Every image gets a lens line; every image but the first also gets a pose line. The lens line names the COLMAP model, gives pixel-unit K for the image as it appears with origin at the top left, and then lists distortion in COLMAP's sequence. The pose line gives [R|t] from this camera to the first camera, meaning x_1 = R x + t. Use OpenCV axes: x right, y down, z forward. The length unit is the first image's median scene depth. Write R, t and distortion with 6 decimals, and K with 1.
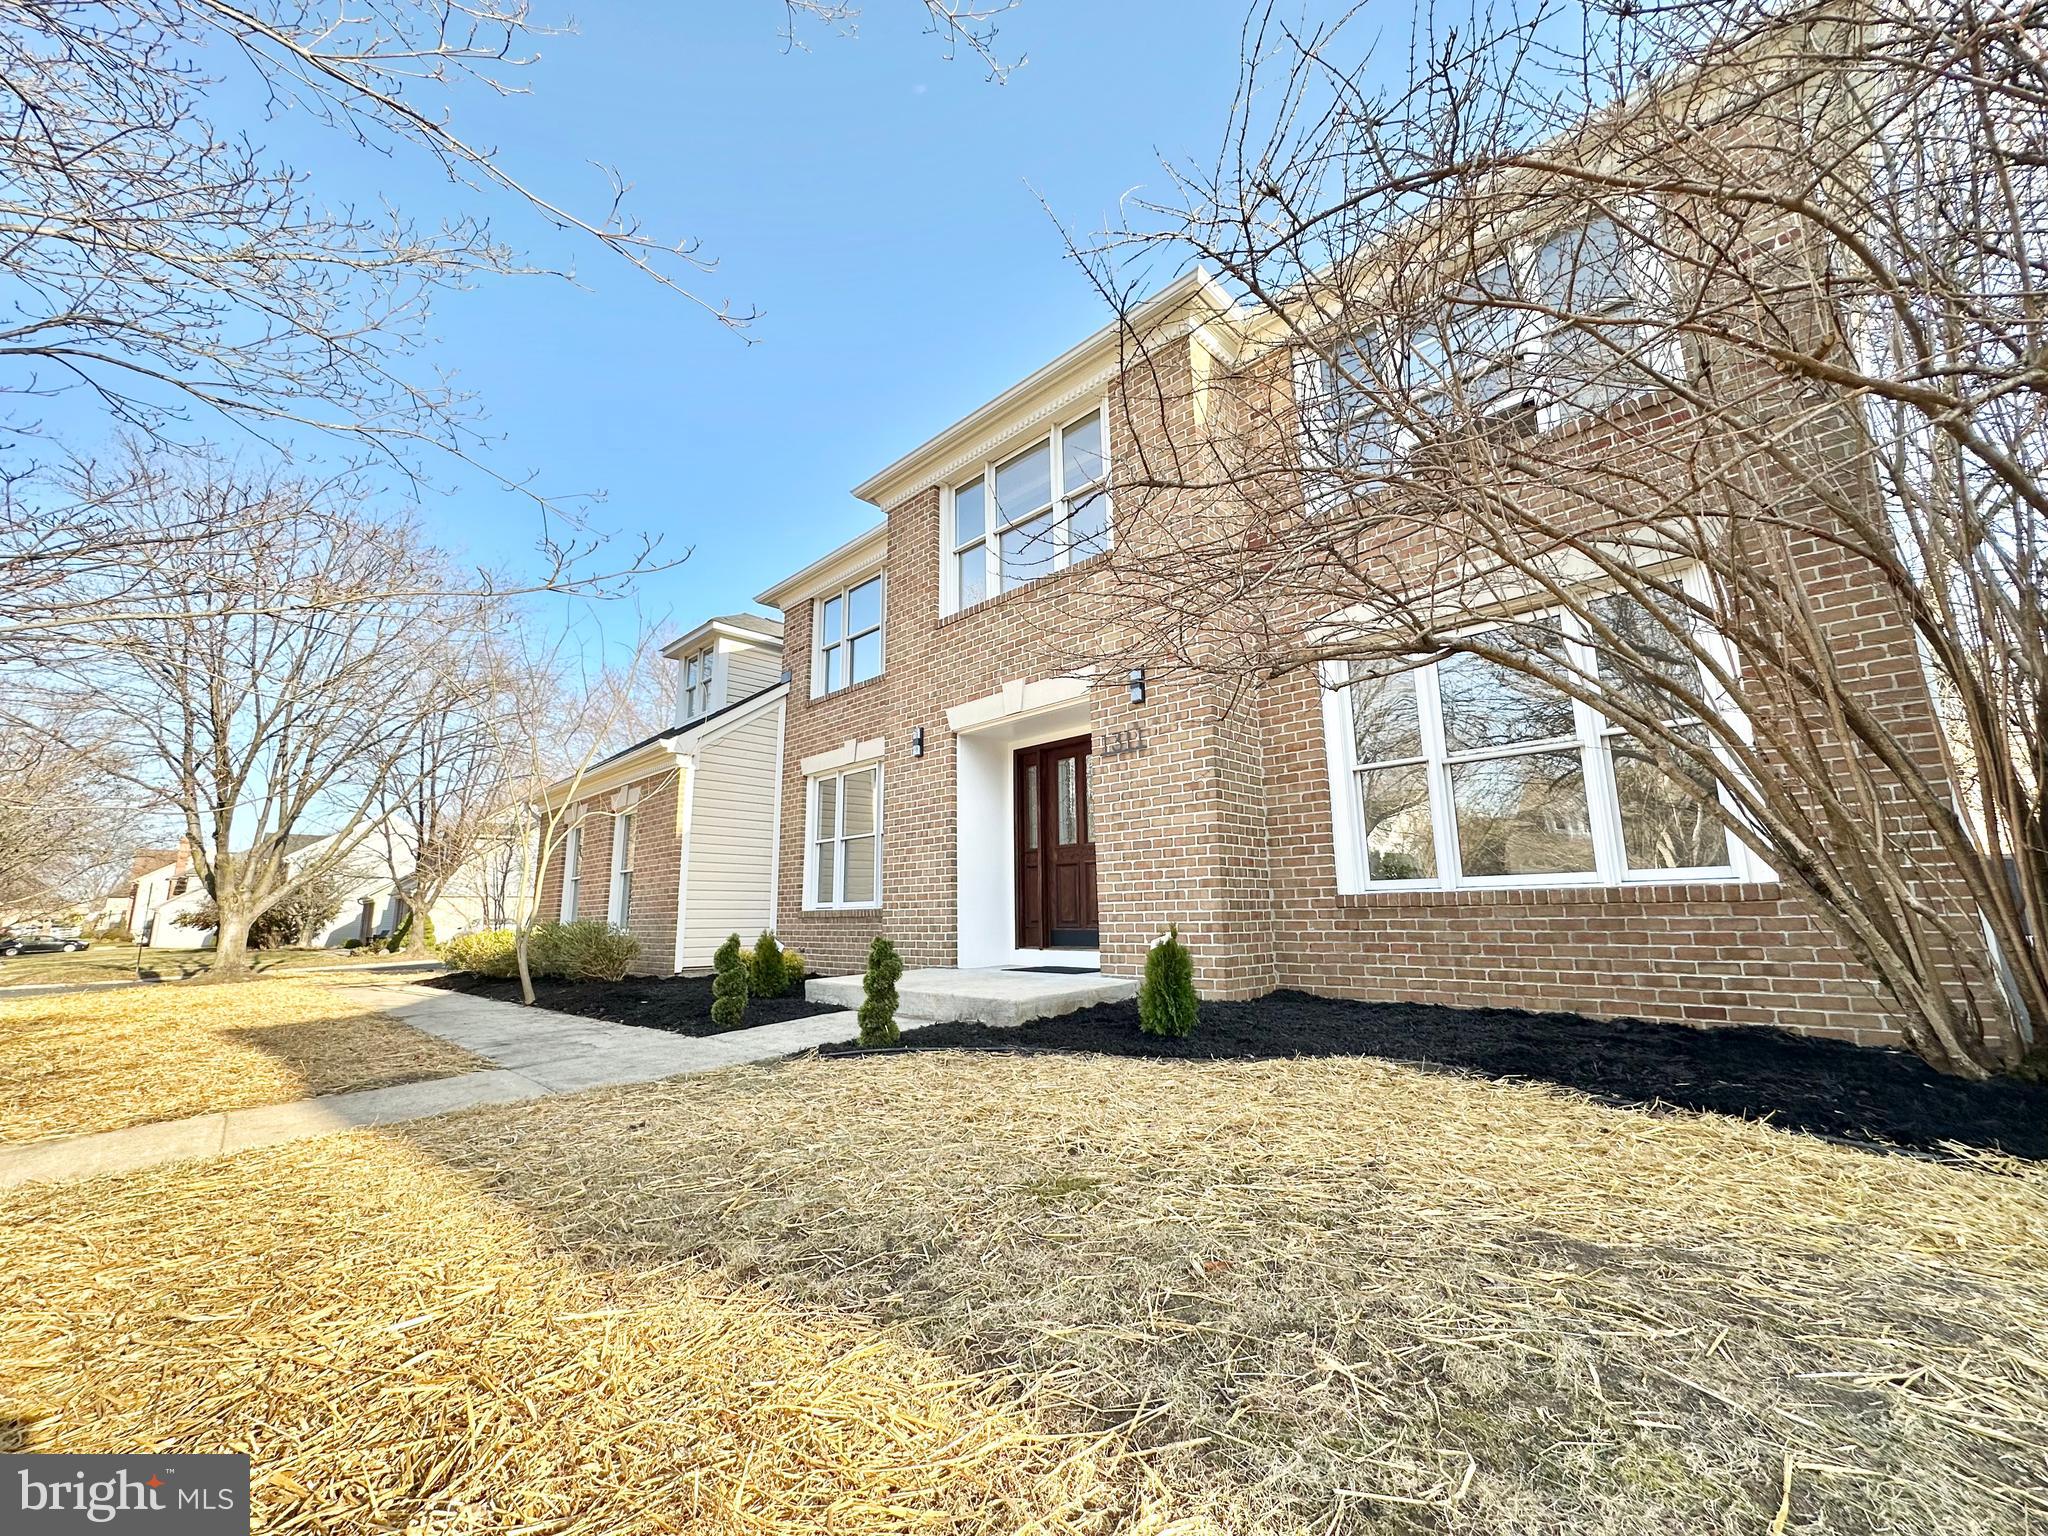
lens RADIAL K [[821.7, 0, 1026.9], [0, 821.7, 764.3], [0, 0, 1]] dist [-0.000321, 0.000155]
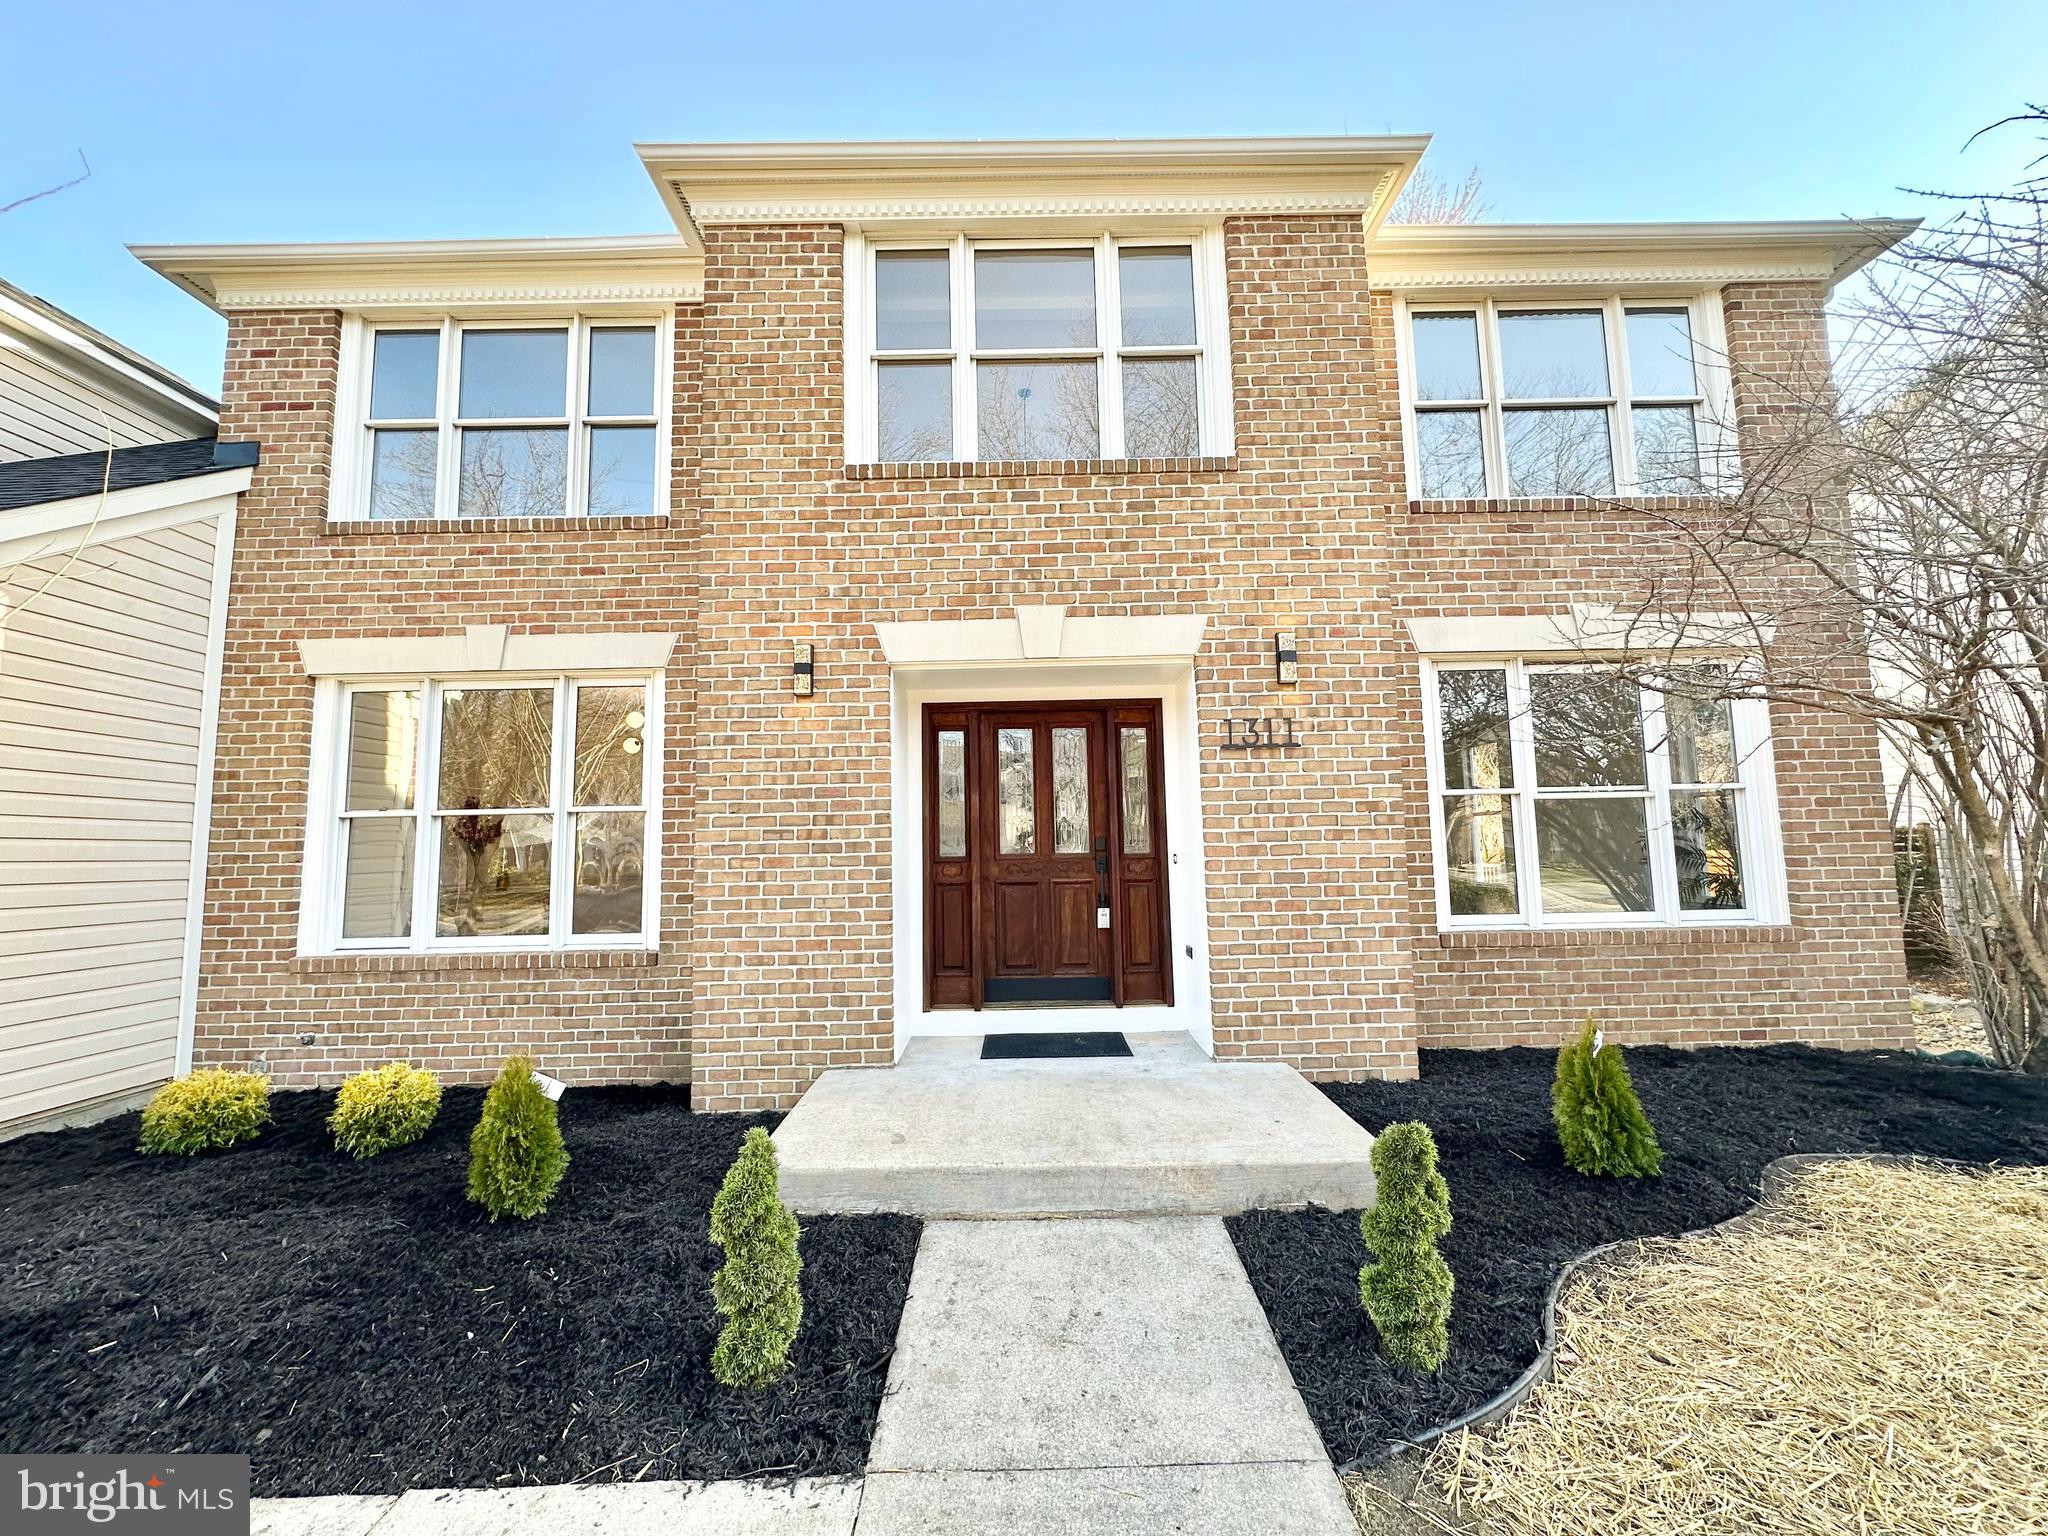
lens RADIAL K [[821.7, 0, 1026.9], [0, 821.7, 764.3], [0, 0, 1]] dist [-0.000321, 0.000155]
pose [[0.707862, 0.071195, 0.702754, -0.454697], [-0.119622, 0.992619, 0.019930, 0.008602], [-0.696148, -0.098172, 0.711154, 0.534418]]
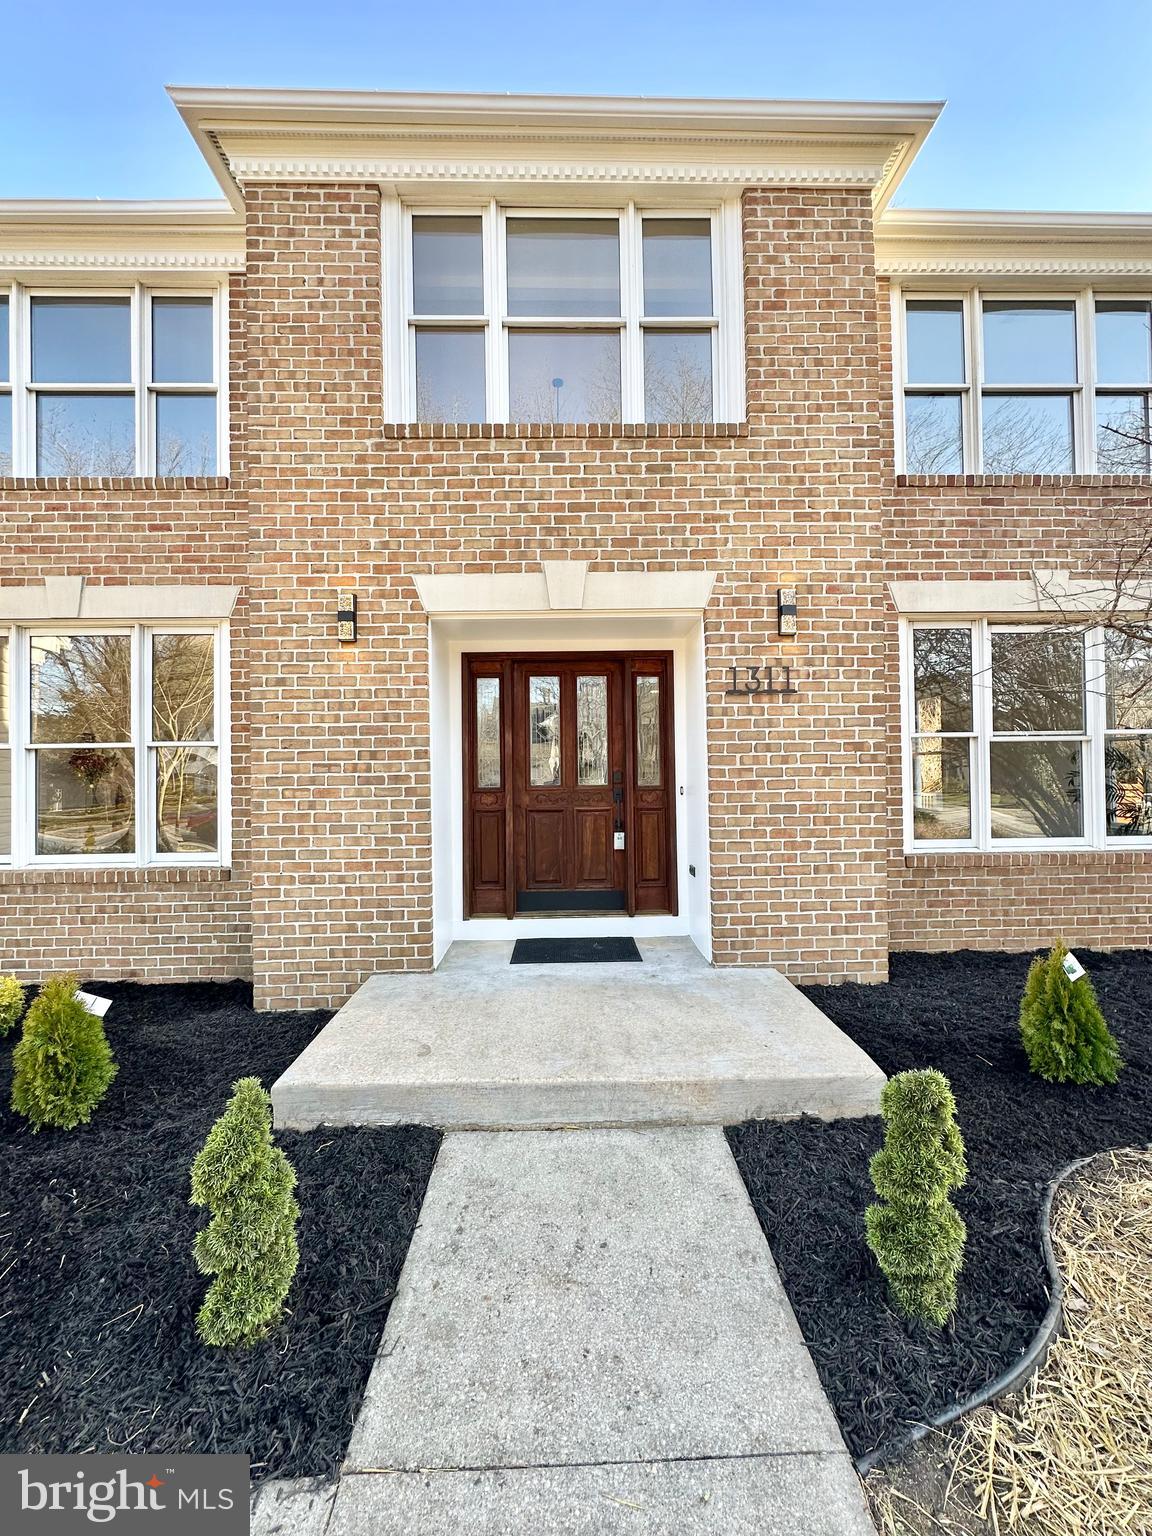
lens RADIAL K [[616.3, 0, 578.4], [0, 616.3, 767.0], [0, 0, 1]] dist [-0.000321, 0.000155]
pose [[0.693140, 0.015162, 0.720643, -0.375390], [-0.128545, 0.986352, 0.102887, 0.015056], [-0.709248, -0.163950, 0.685629, 0.596542]]
